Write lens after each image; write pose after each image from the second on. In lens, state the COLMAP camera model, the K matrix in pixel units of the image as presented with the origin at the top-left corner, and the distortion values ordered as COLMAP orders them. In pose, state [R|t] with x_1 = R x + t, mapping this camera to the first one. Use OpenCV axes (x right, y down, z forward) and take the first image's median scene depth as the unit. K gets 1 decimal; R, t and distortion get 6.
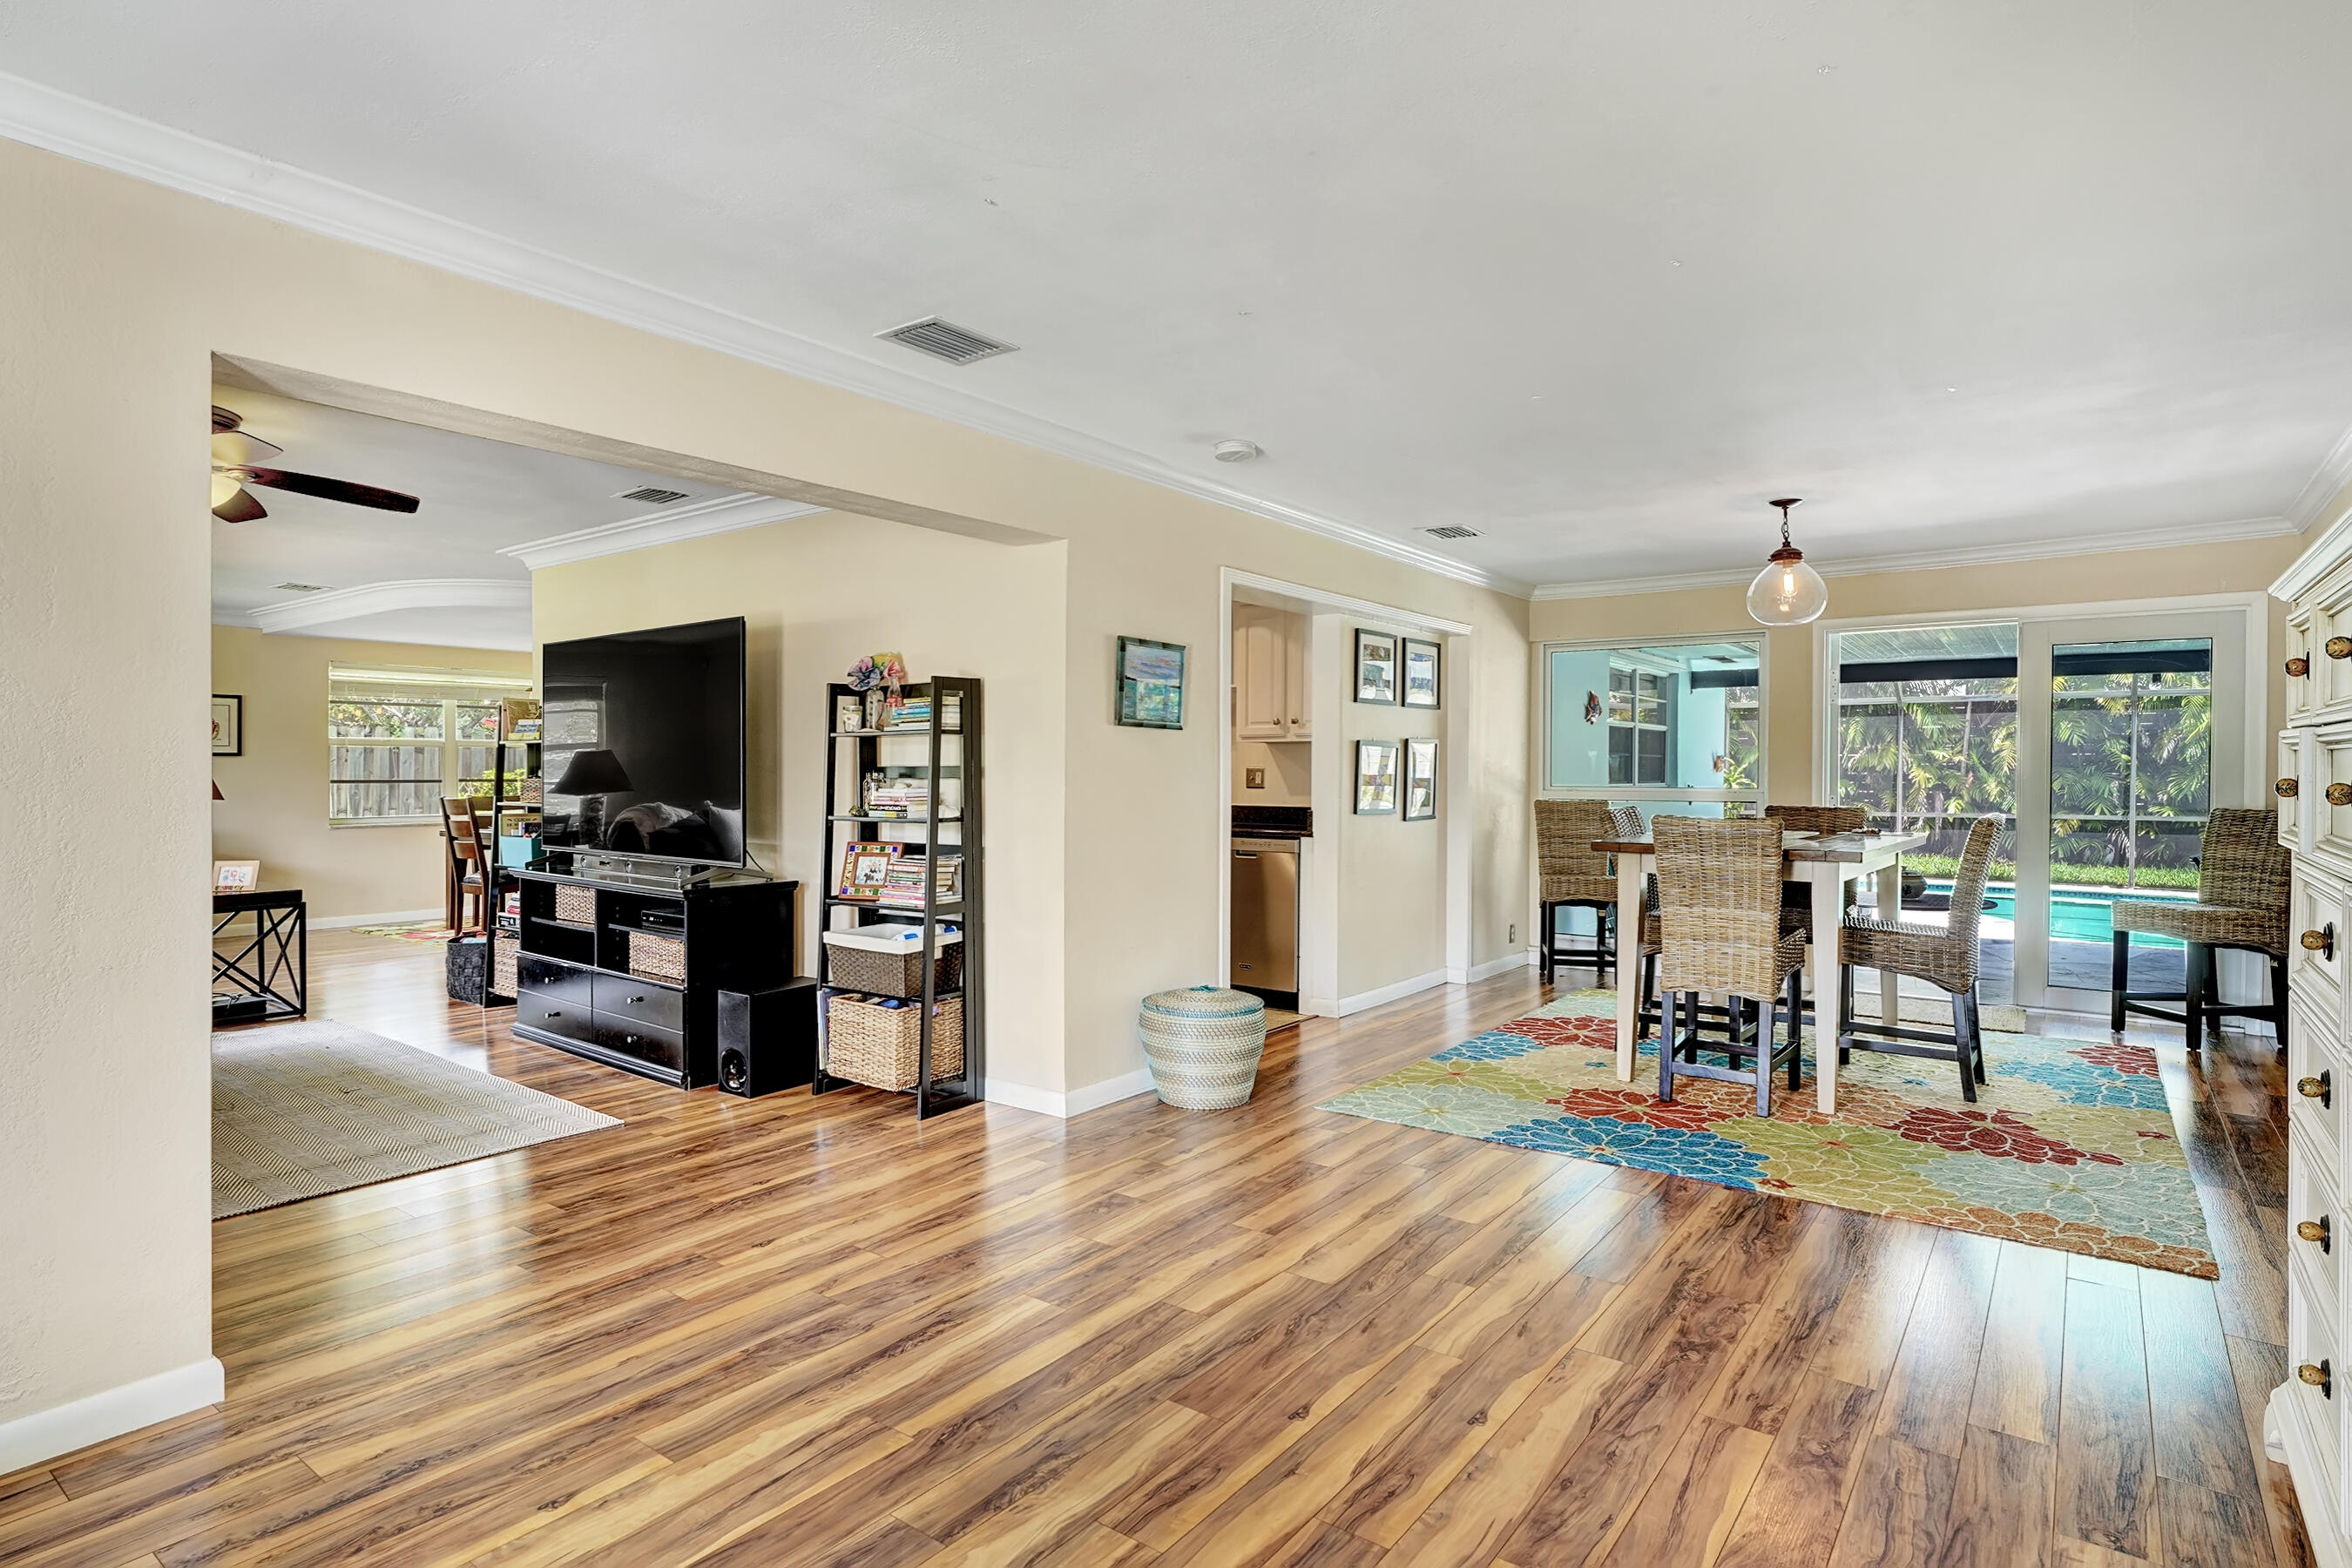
lens RADIAL K [[1200.9, 0, 1174.2], [0, 1200.9, 782.8], [0, 0, 1]] dist [0.004524, 0.000198]
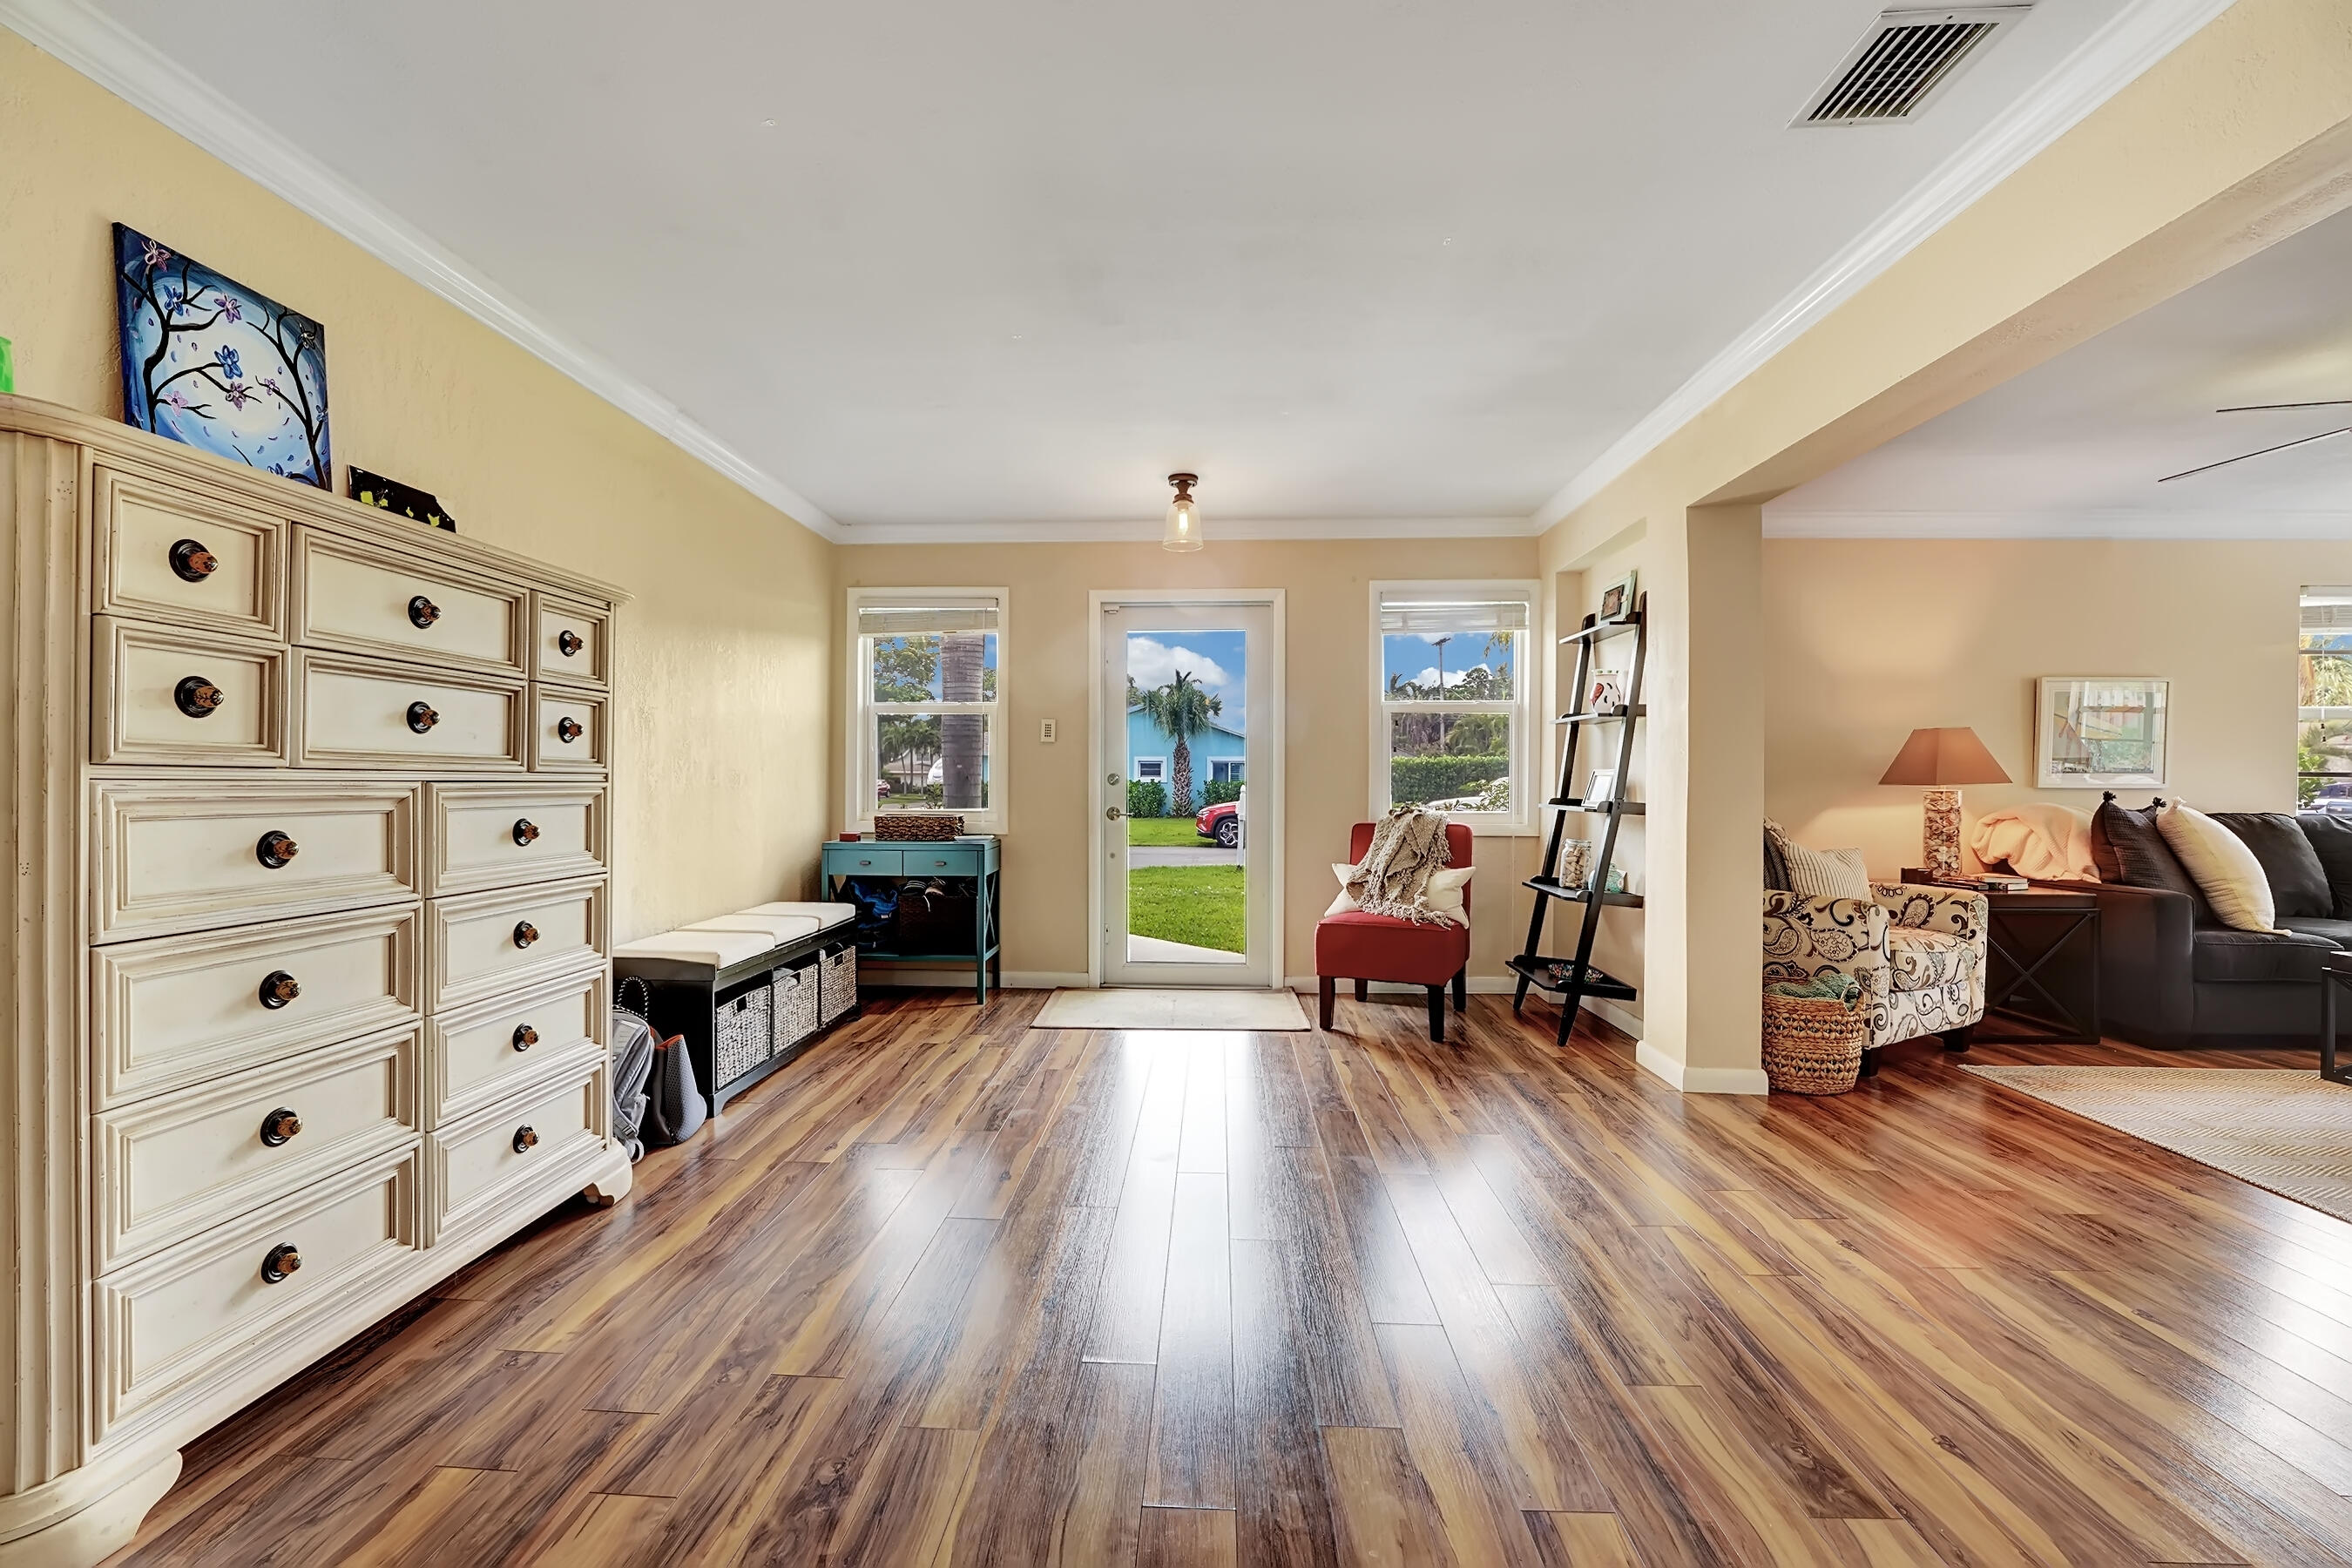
lens RADIAL K [[966.2, 0, 1166.6], [0, 966.2, 774.3], [0, 0, 1]] dist [-0.016969, 0.000065]
pose [[-0.828559, -0.008421, -0.559838, 0.564452], [-0.010318, 0.999947, 0.000230, 0.043114], [0.559806, 0.005967, -0.828602, 1.528770]]
